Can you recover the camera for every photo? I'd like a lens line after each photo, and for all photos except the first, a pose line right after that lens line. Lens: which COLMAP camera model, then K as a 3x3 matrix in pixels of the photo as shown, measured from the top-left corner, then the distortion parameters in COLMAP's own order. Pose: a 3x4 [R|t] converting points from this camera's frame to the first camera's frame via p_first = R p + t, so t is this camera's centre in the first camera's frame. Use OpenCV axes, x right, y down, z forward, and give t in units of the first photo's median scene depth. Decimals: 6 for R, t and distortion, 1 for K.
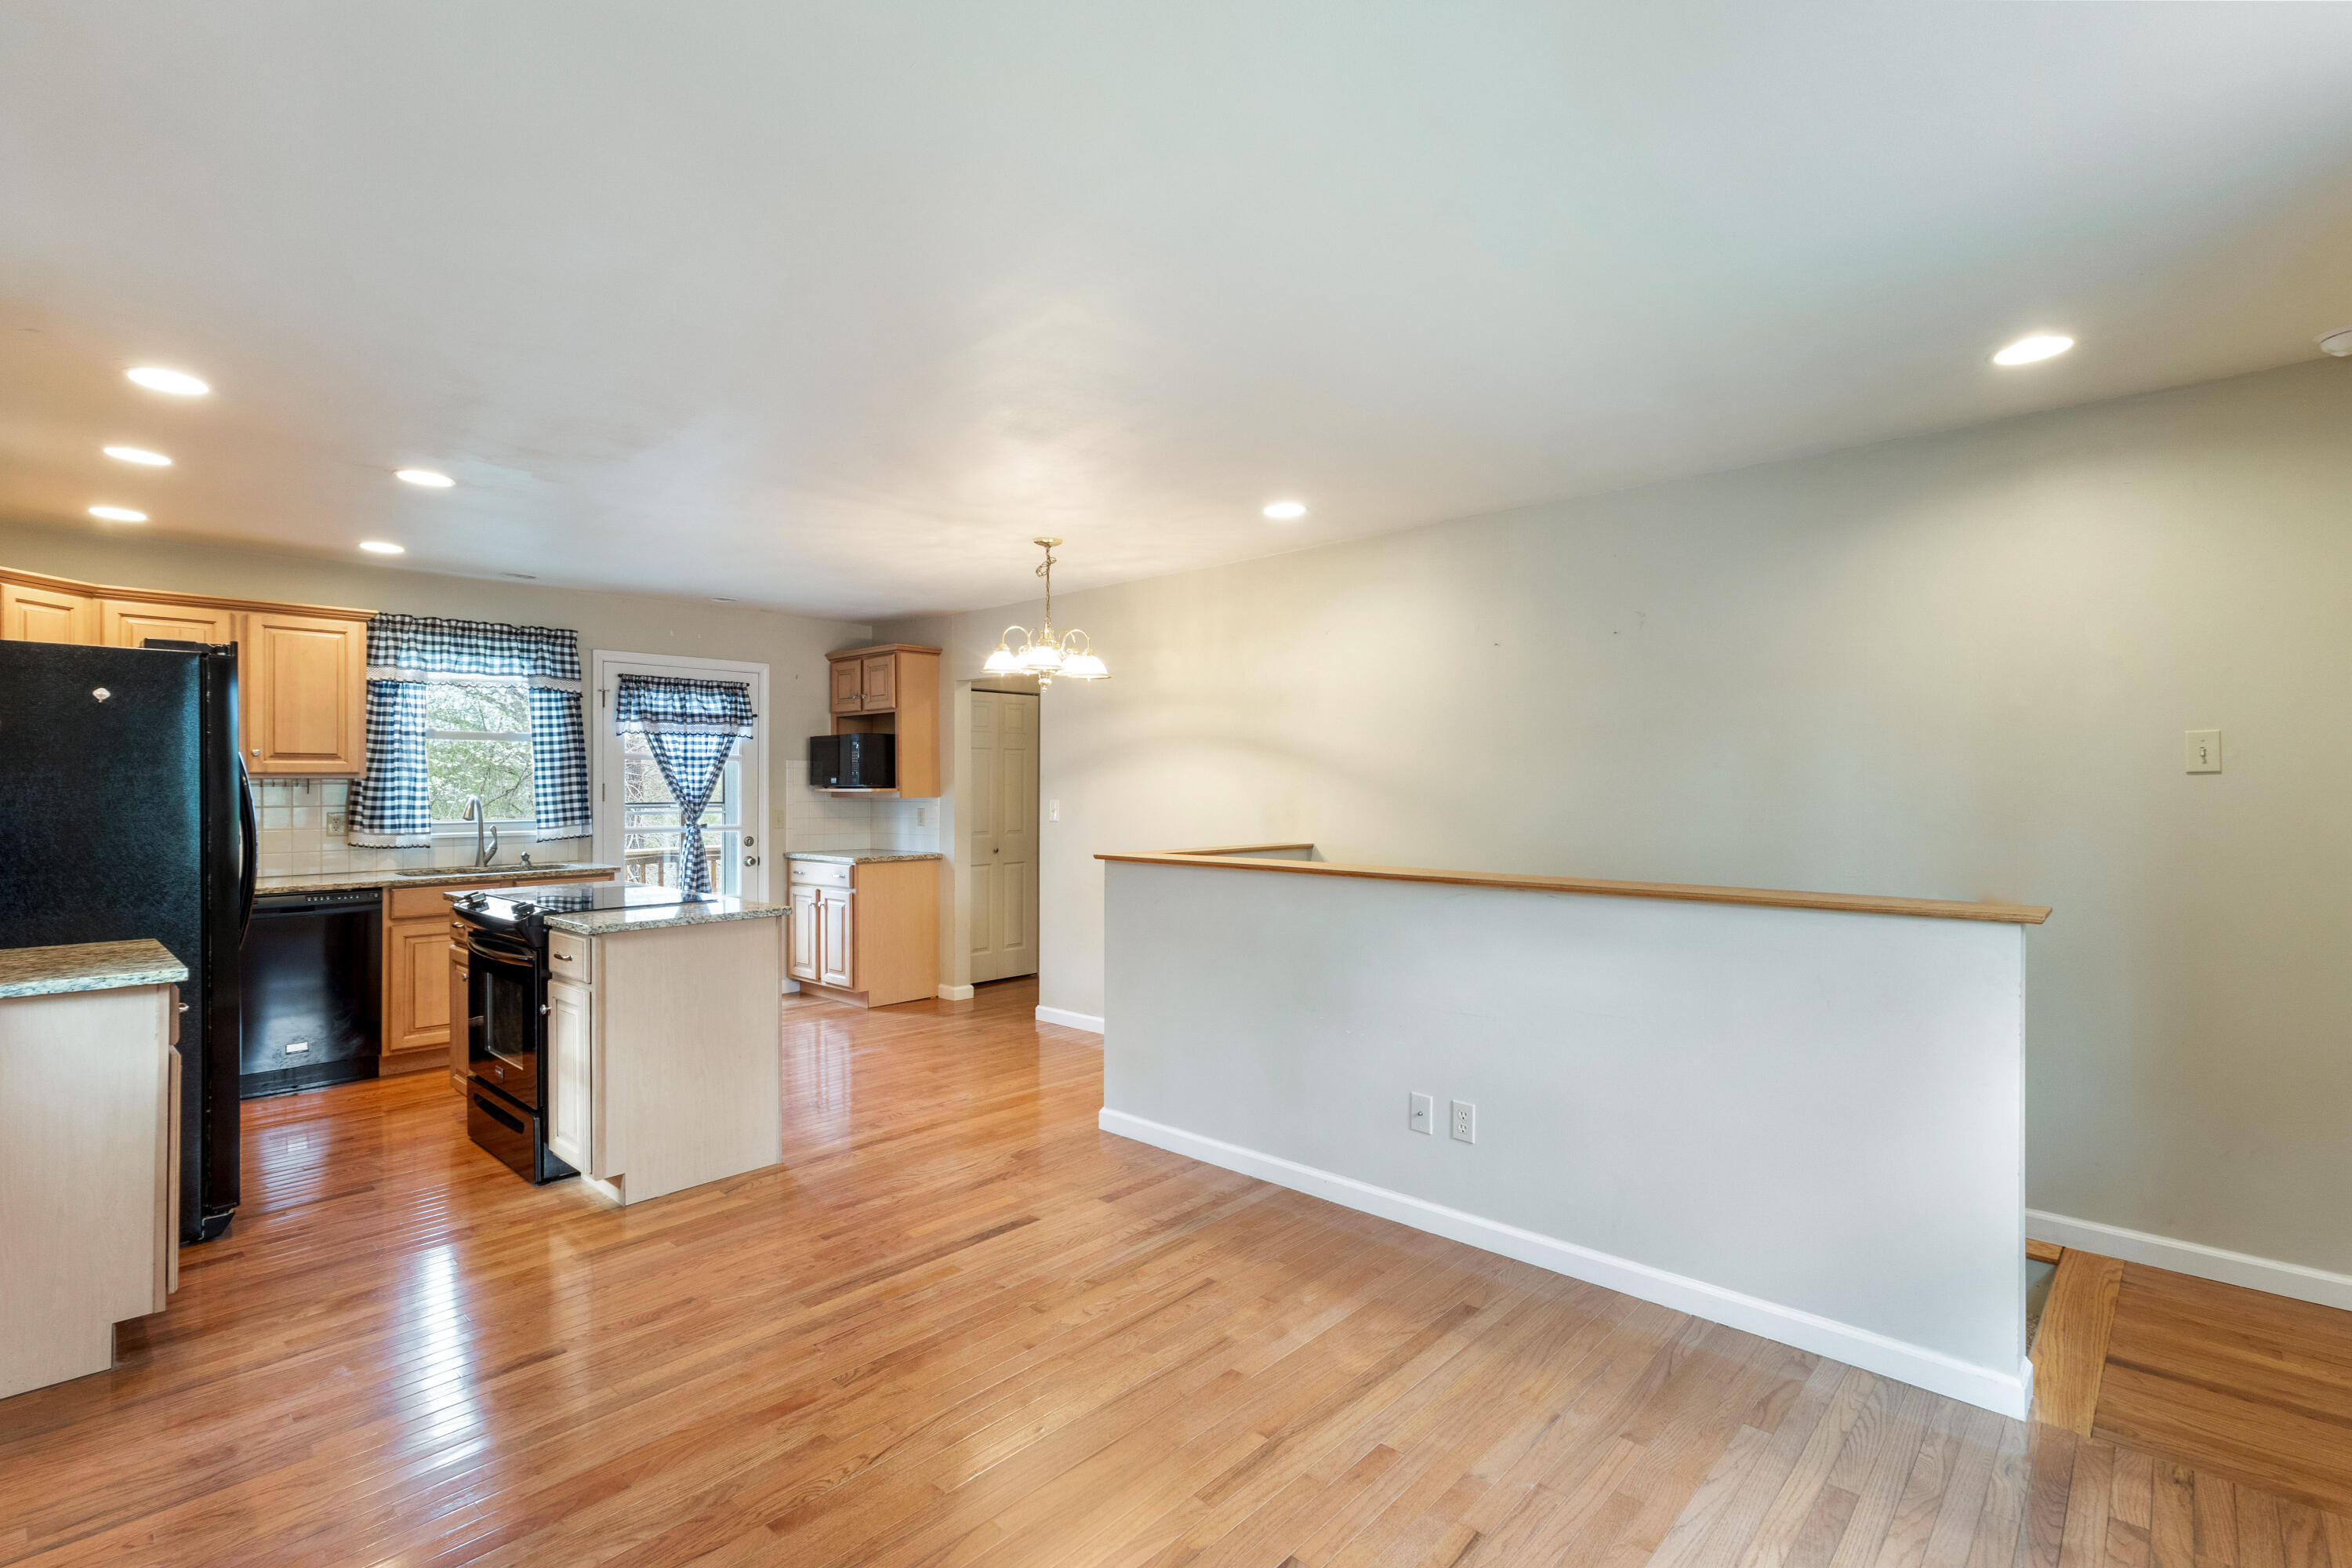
lens RADIAL K [[1105.0, 0, 1135.4], [0, 1105.0, 781.6], [0, 0, 1]] dist [0.005839, 0.001287]
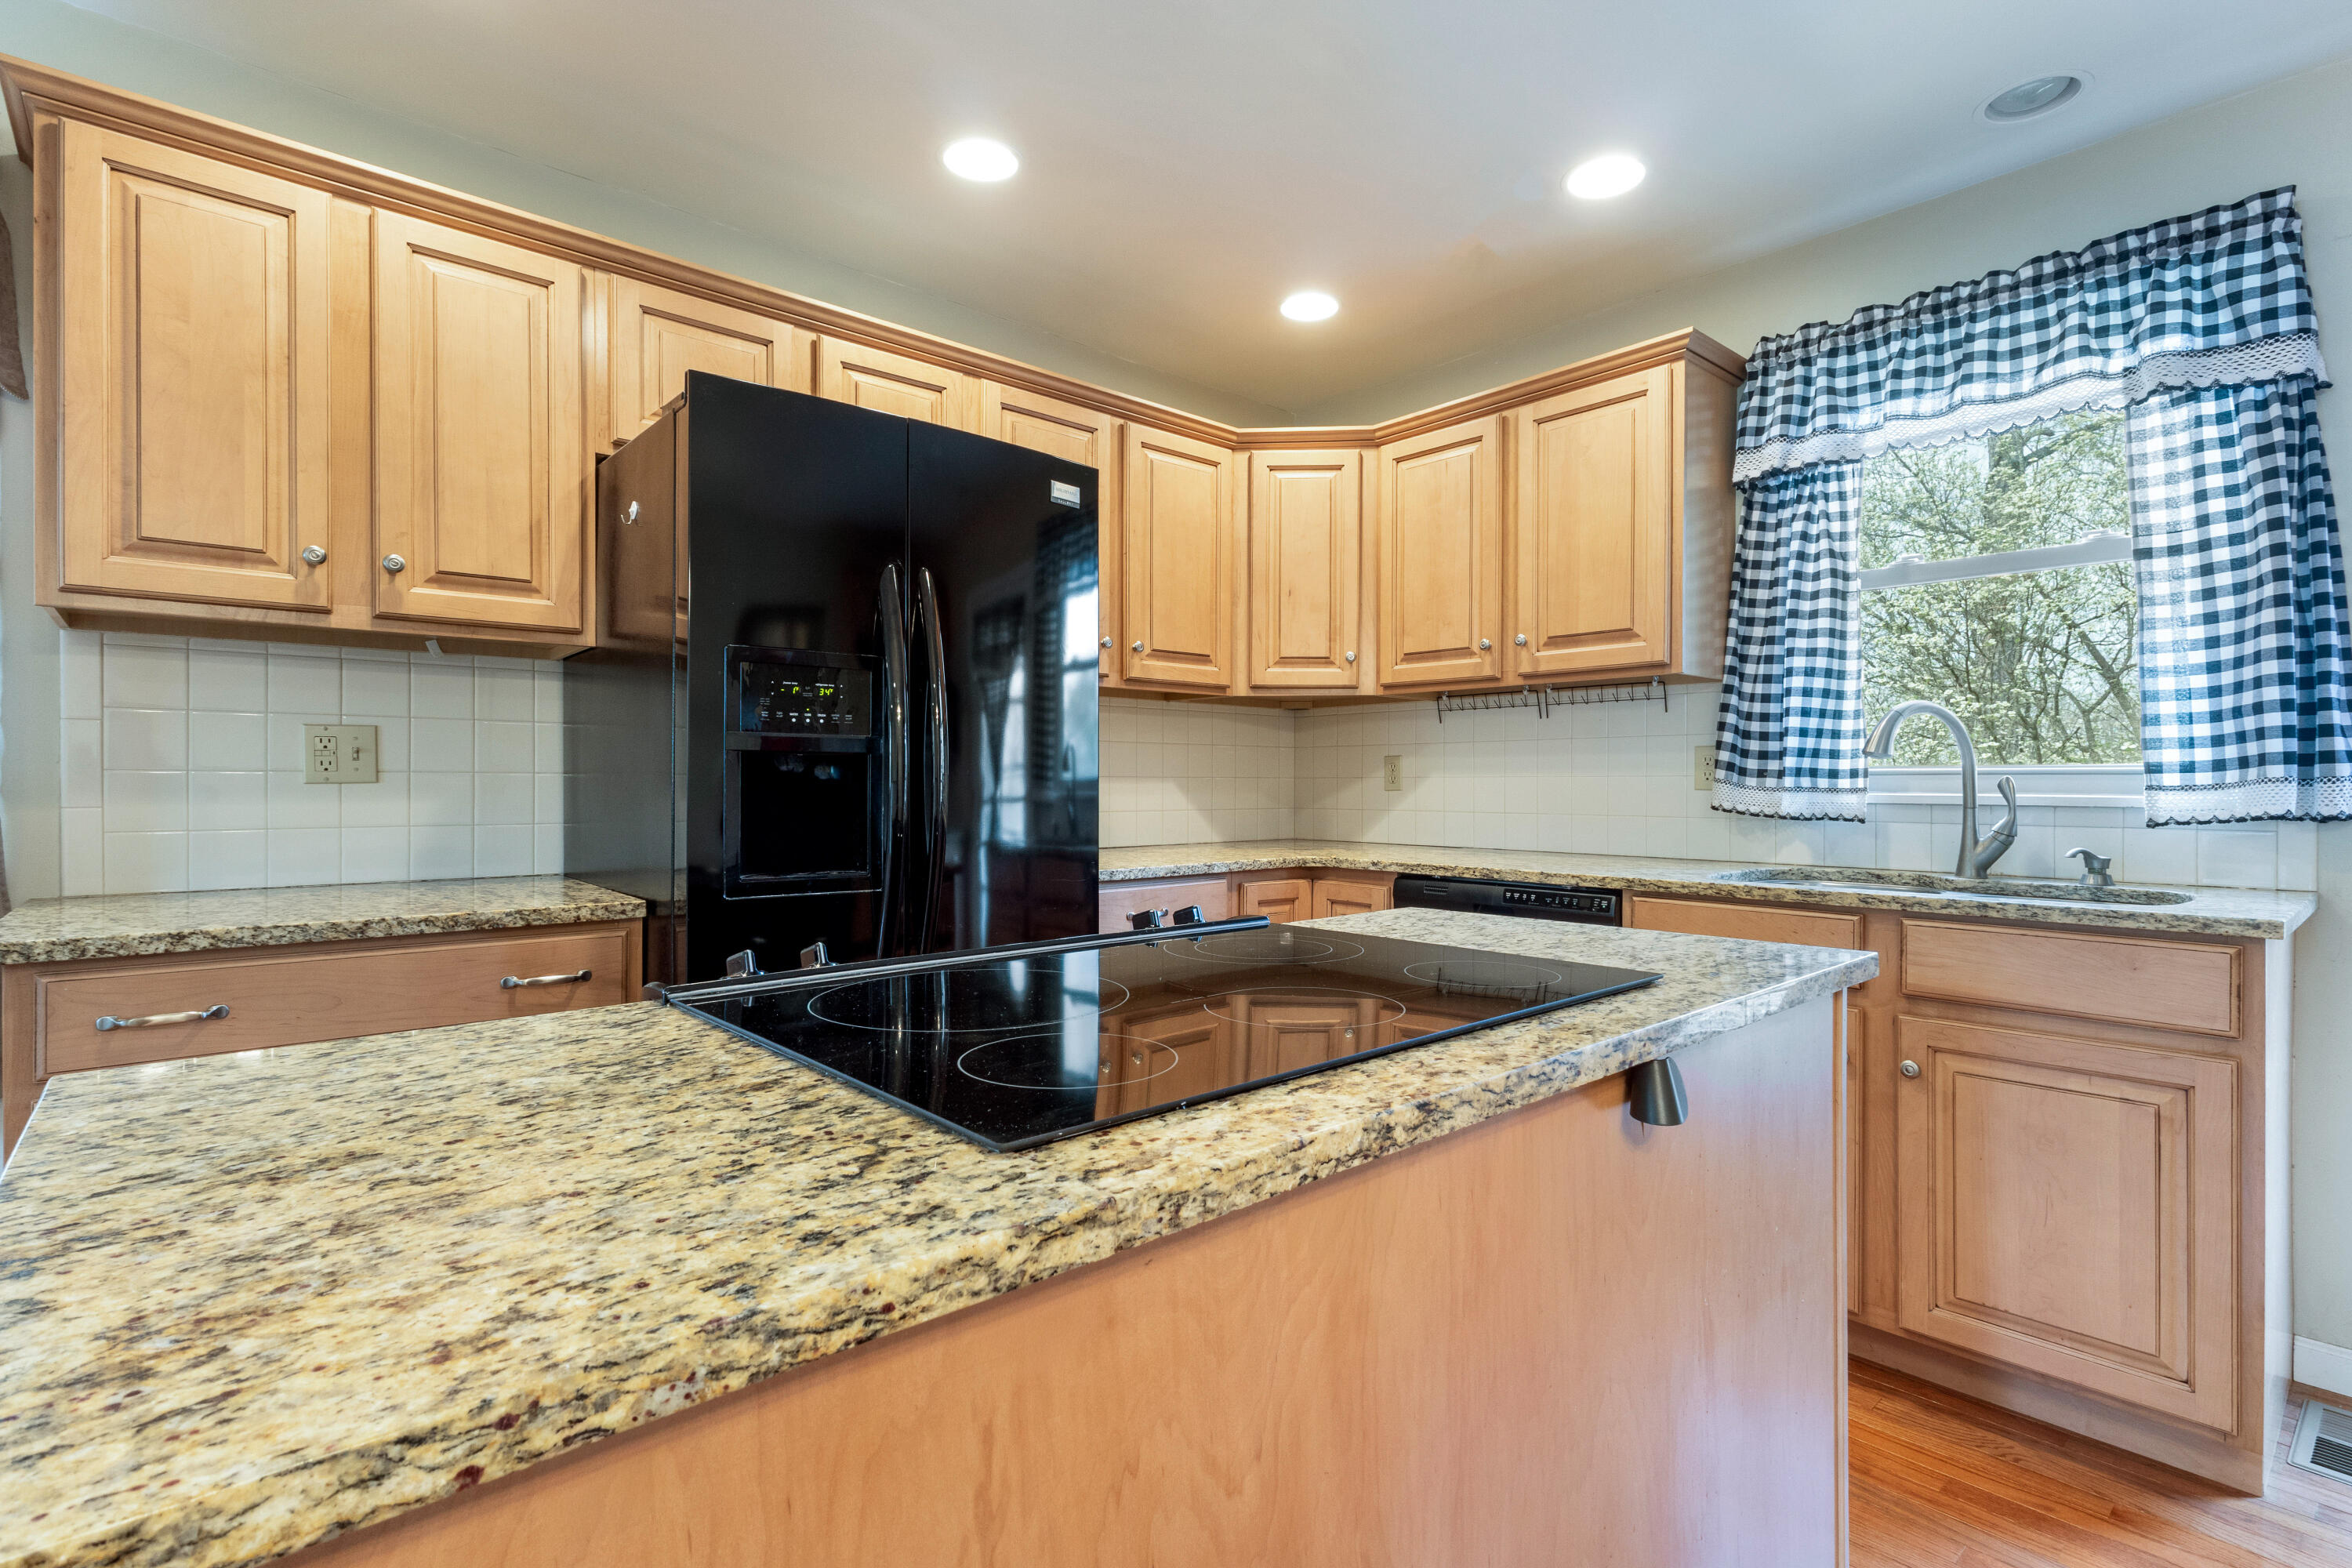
lens RADIAL K [[1105.0, 0, 1172.8], [0, 1105.0, 778.8], [0, 0, 1]] dist [0.005839, 0.001287]
pose [[-0.061884, 0.002238, -0.998081, -0.161662], [-0.001108, 0.999997, 0.002311, 0.039223], [0.998083, 0.001249, -0.061881, 0.715420]]
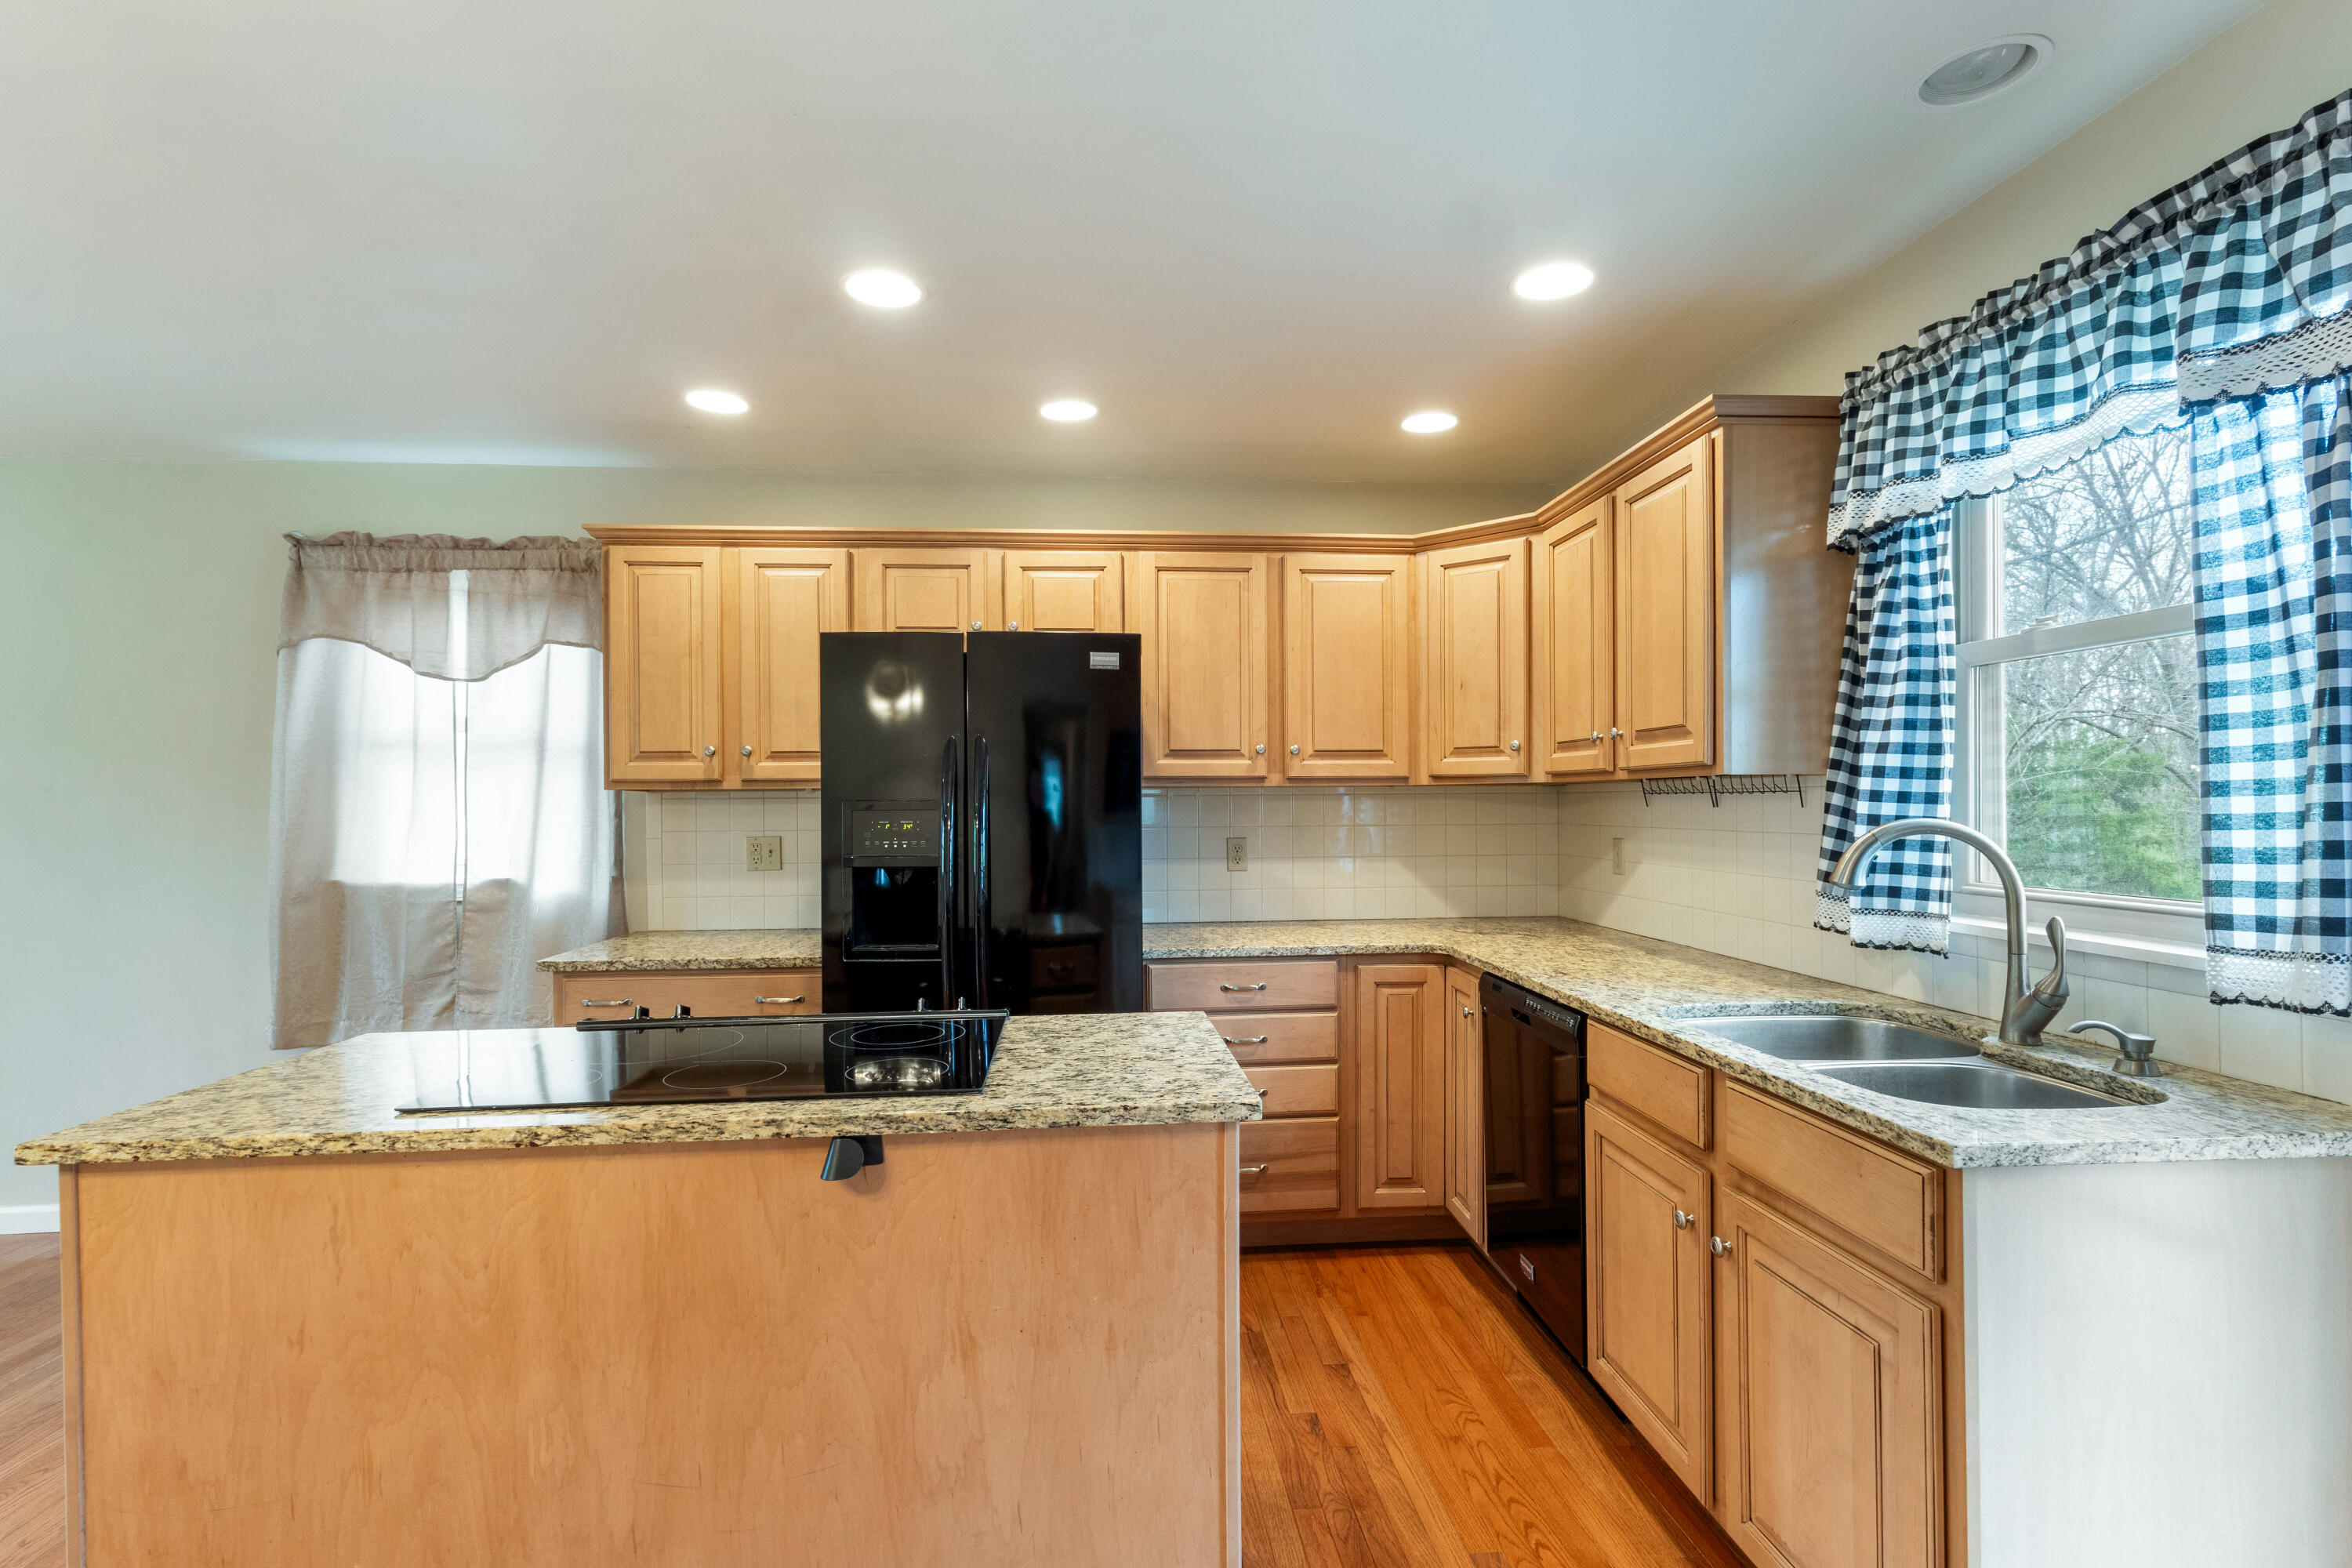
lens RADIAL K [[1105.0, 0, 1173.1], [0, 1105.0, 800.1], [0, 0, 1]] dist [0.005839, 0.001287]
pose [[-0.649227, 0.011050, -0.760514, -0.184070], [0.012897, 0.999911, 0.003518, 0.002937], [0.760485, -0.007524, -0.649312, 0.998081]]
